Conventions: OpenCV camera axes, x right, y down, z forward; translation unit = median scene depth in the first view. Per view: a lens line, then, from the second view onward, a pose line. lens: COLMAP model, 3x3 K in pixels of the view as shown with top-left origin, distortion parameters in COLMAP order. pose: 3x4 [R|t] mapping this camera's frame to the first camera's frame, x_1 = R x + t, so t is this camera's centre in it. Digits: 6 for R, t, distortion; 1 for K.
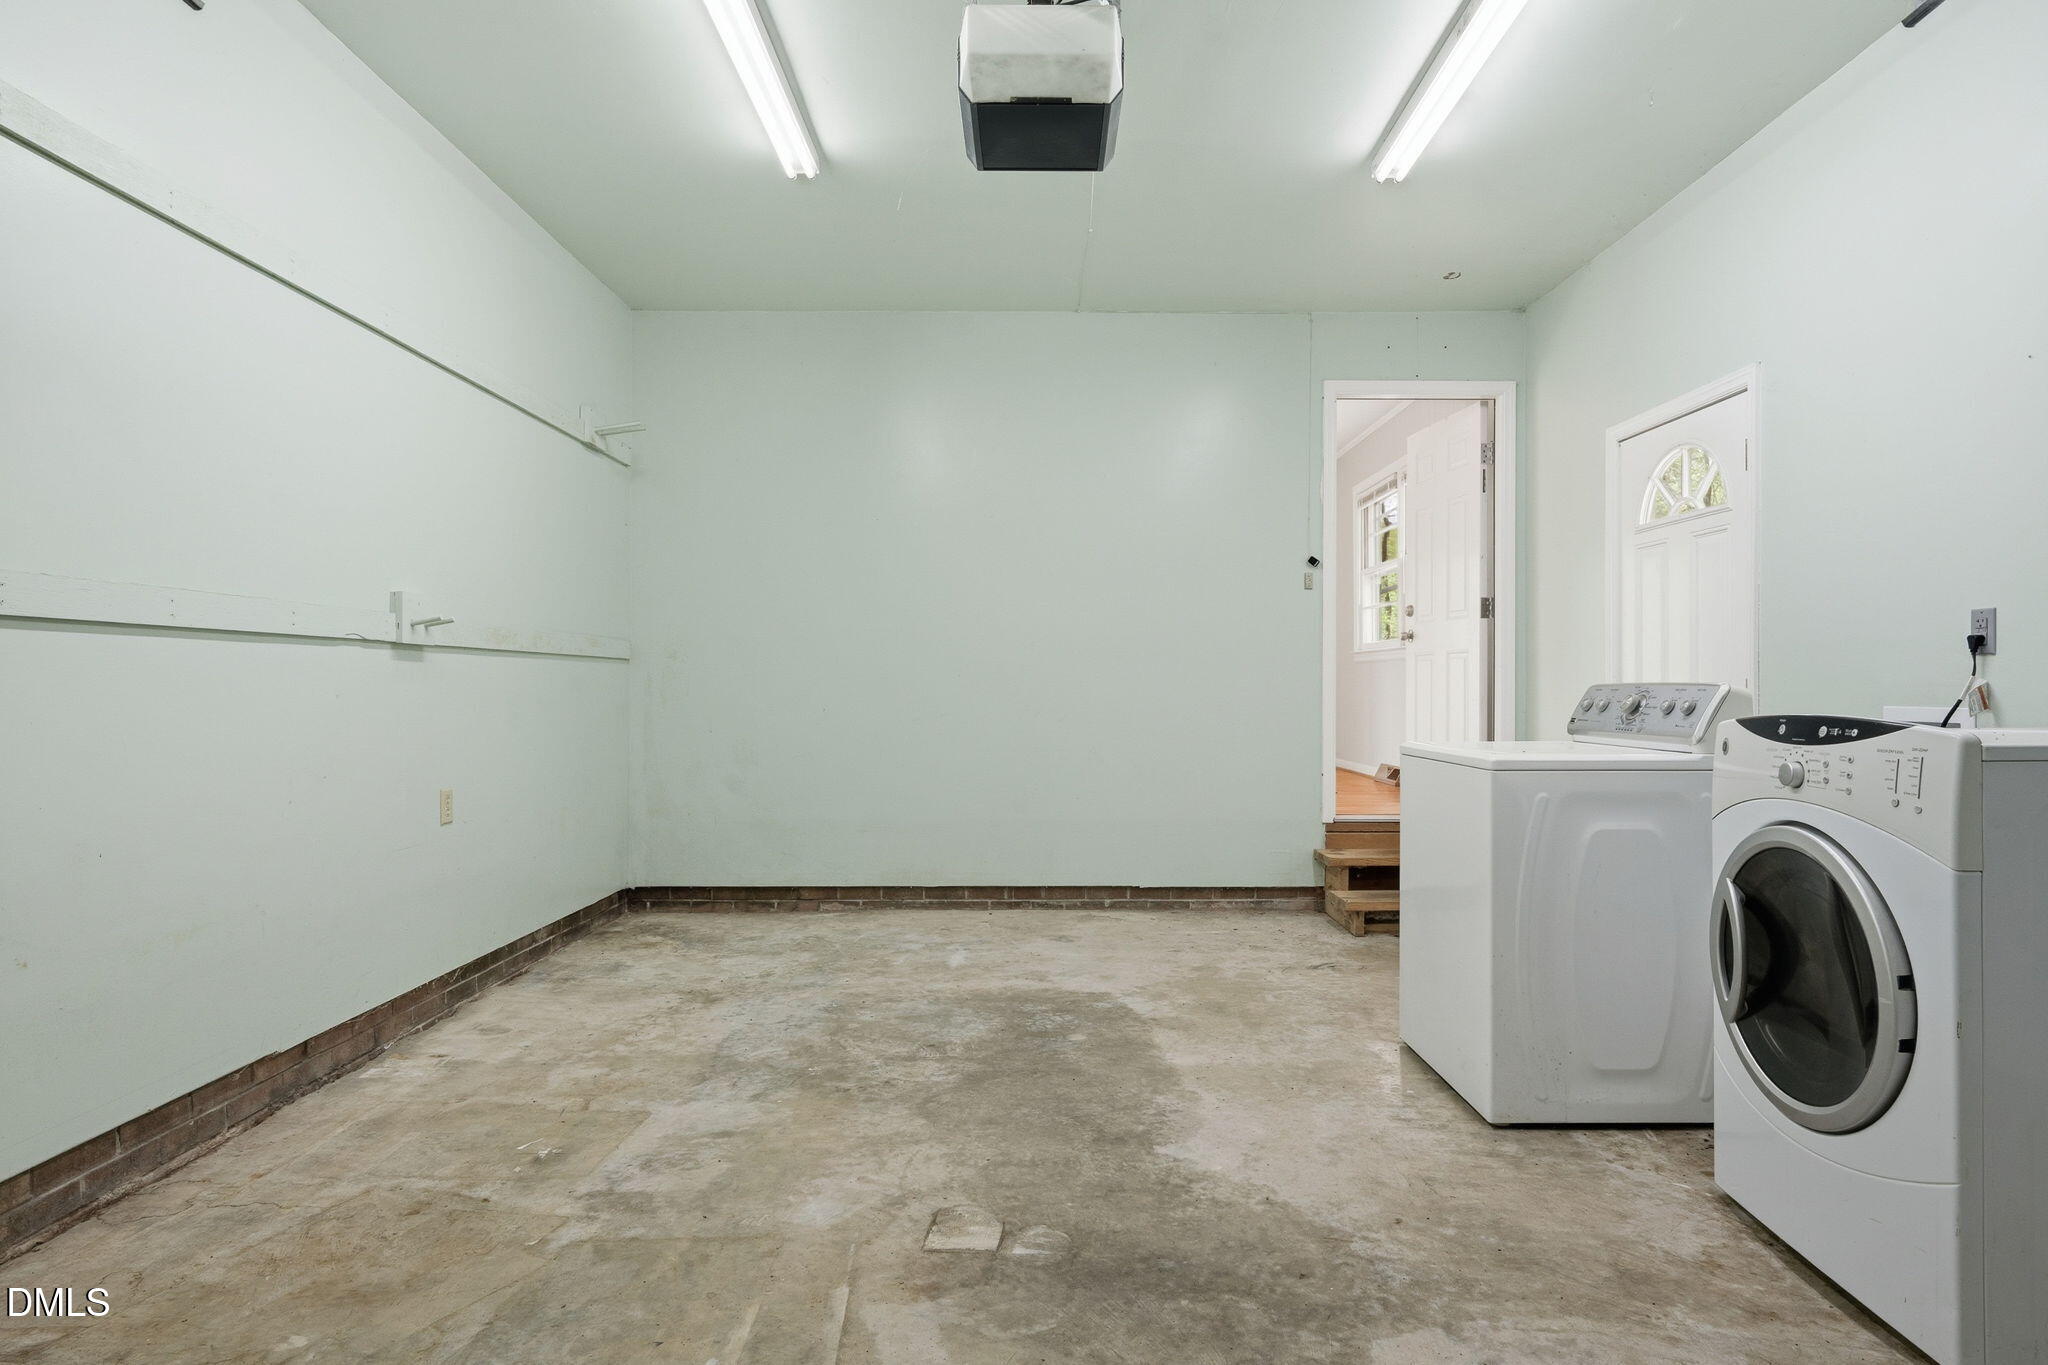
lens RADIAL K [[1257.7, 0, 1015.6], [0, 1257.7, 683.1], [0, 0, 1]] dist [0.004239, -0.000973]
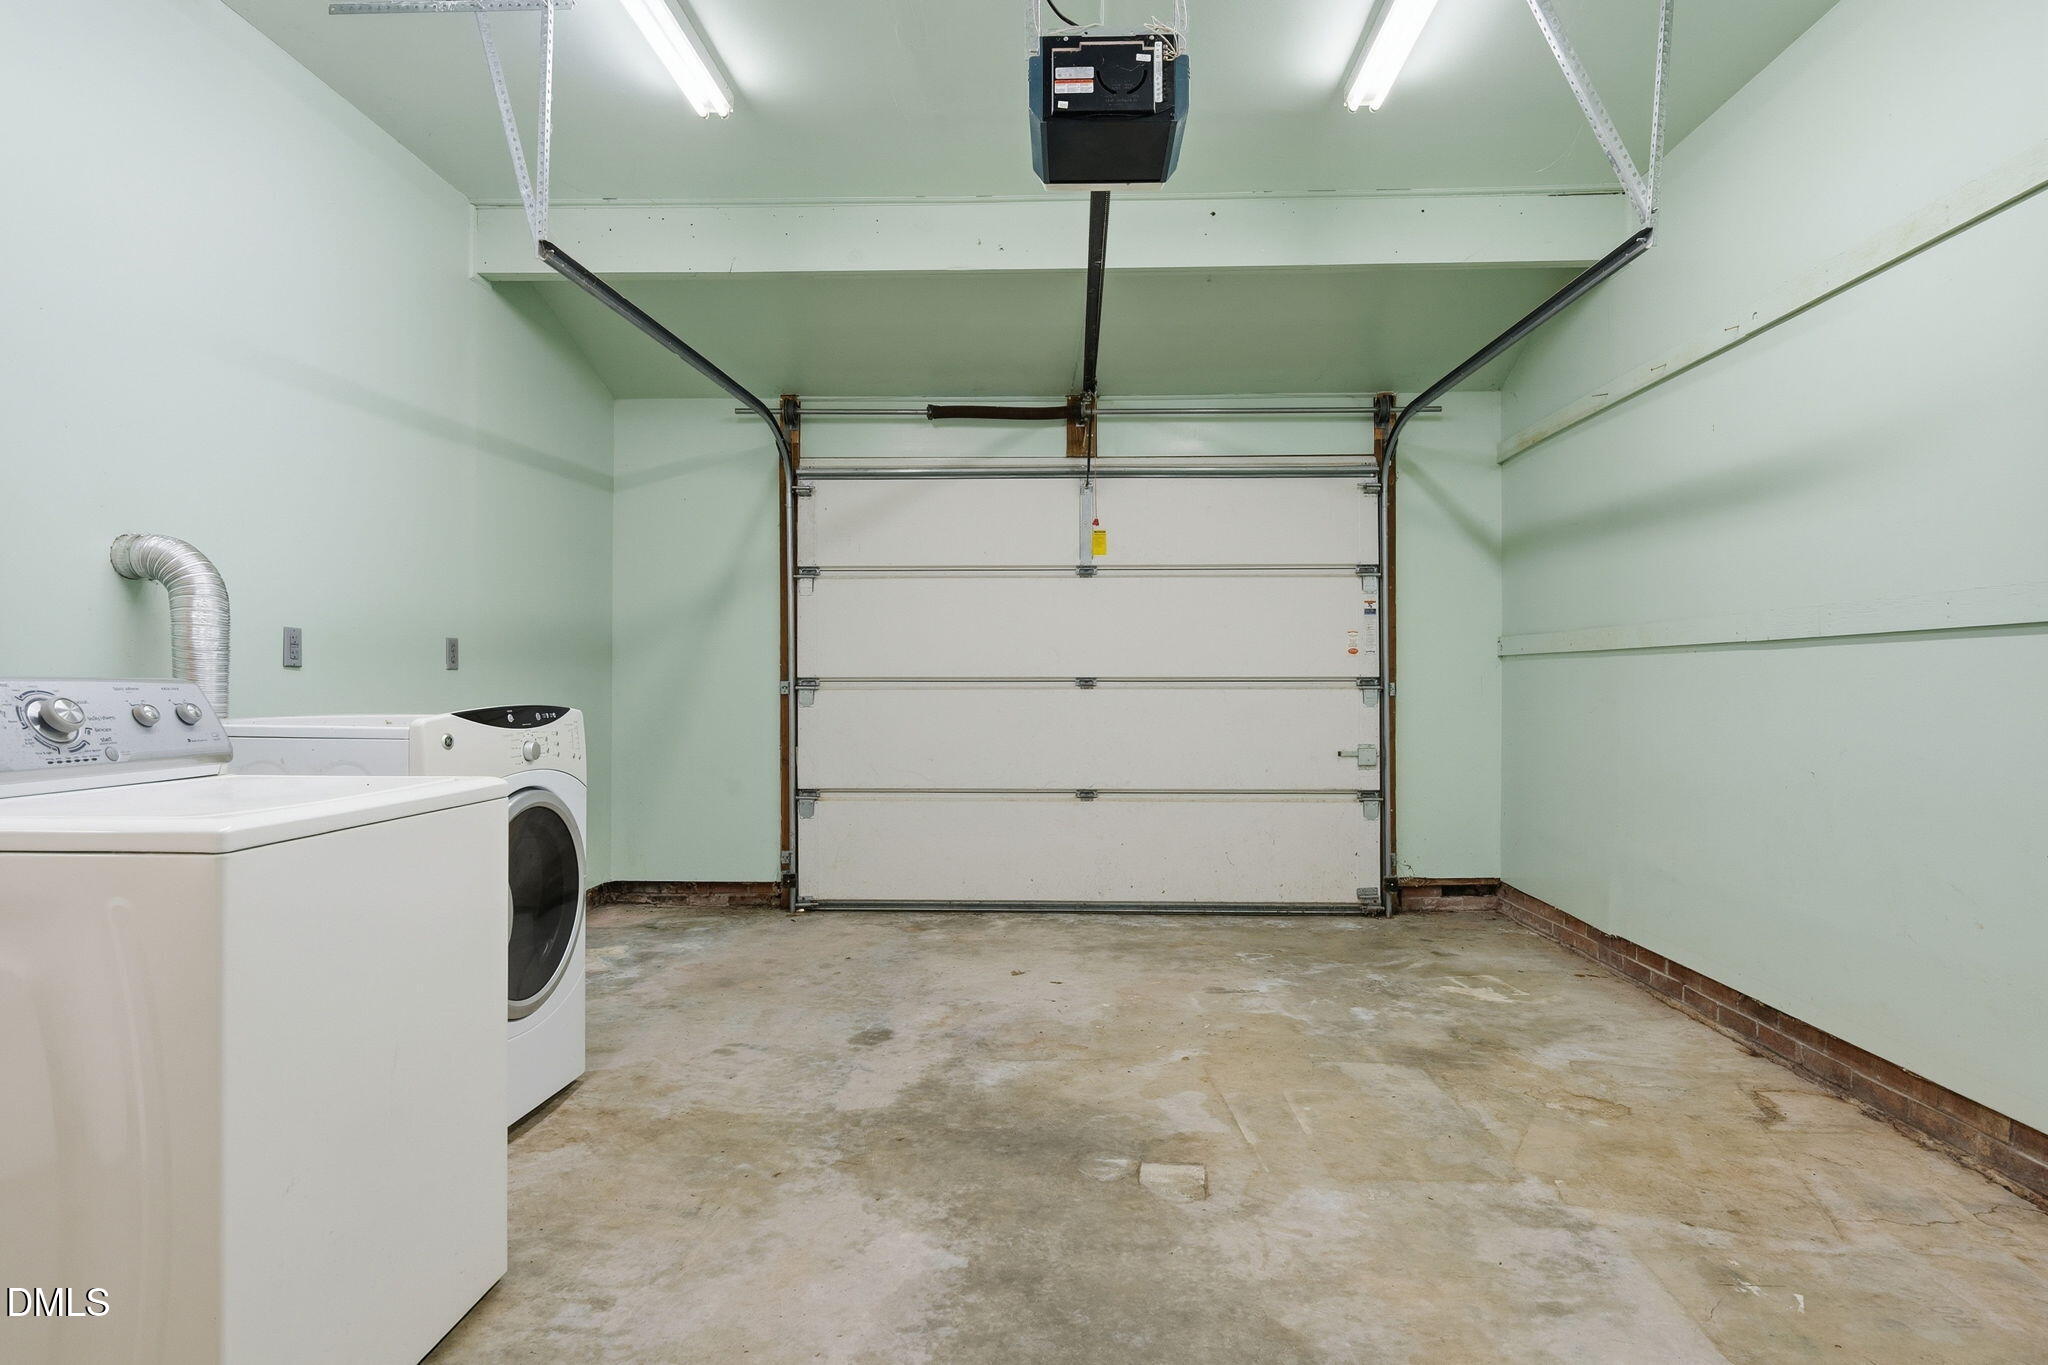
lens RADIAL K [[1257.7, 0, 1035.7], [0, 1257.7, 680.4], [0, 0, 1]] dist [0.004239, -0.000973]
pose [[-0.999908, -0.001331, 0.013472, 0.064262], [-0.001397, 0.999987, -0.004855, 0.004051], [-0.013465, -0.004873, -0.999897, 2.048475]]
